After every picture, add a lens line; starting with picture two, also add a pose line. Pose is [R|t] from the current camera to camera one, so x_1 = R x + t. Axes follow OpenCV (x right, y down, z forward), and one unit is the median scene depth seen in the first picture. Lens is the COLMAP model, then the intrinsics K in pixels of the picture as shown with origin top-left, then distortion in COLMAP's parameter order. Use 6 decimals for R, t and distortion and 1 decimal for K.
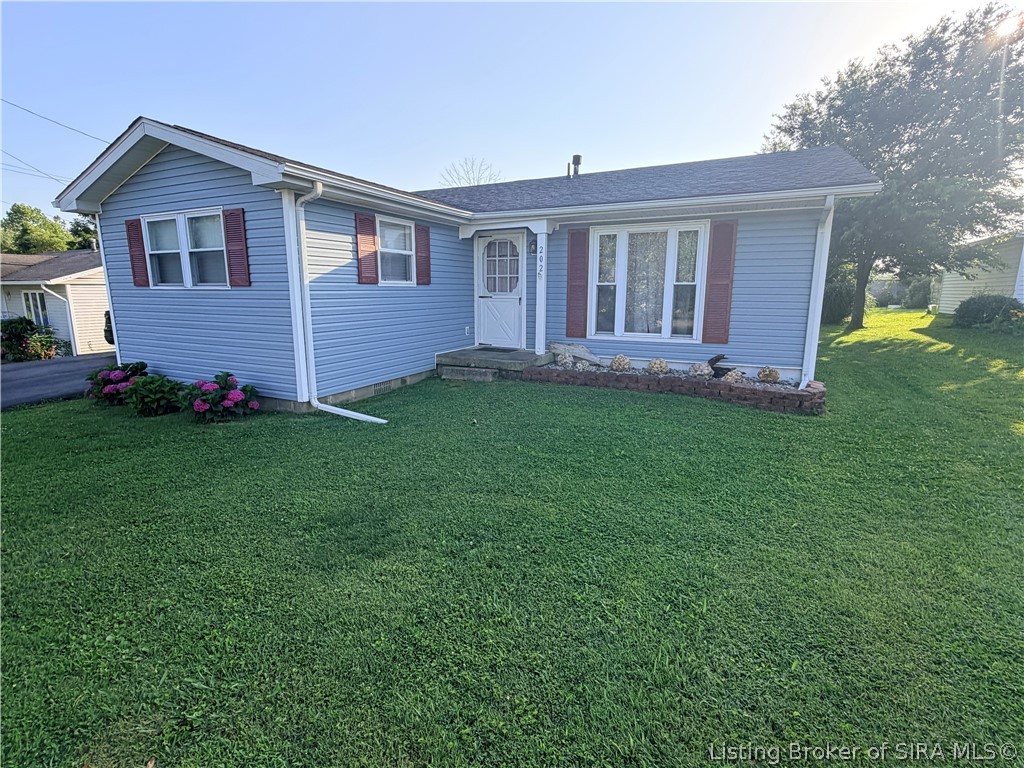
lens RADIAL K [[480.6, 0, 512.0], [0, 480.6, 384.0], [0, 0, 1]] dist [-0.000044, 0.000502]
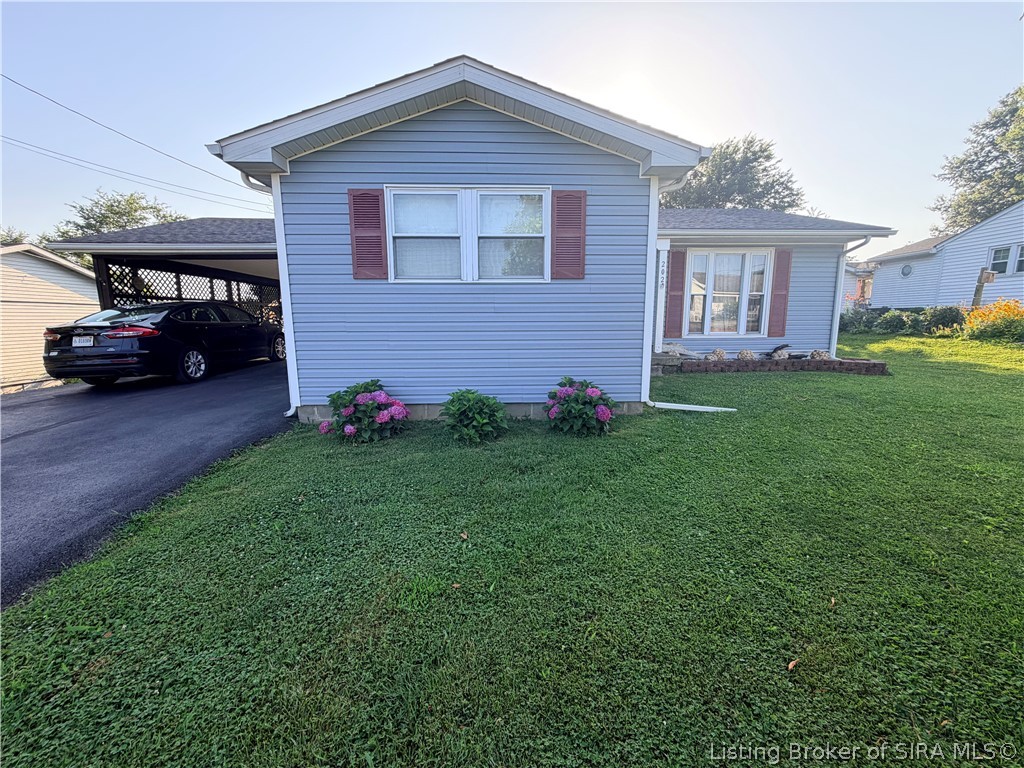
lens RADIAL K [[407.3, 0, 508.0], [0, 407.3, 384.8], [0, 0, 1]] dist [-0.001238, -0.000201]
pose [[0.883095, -0.082287, 0.461922, -0.804694], [0.095759, 0.995388, -0.005751, -0.013132], [-0.459319, 0.049312, 0.886902, 0.313911]]
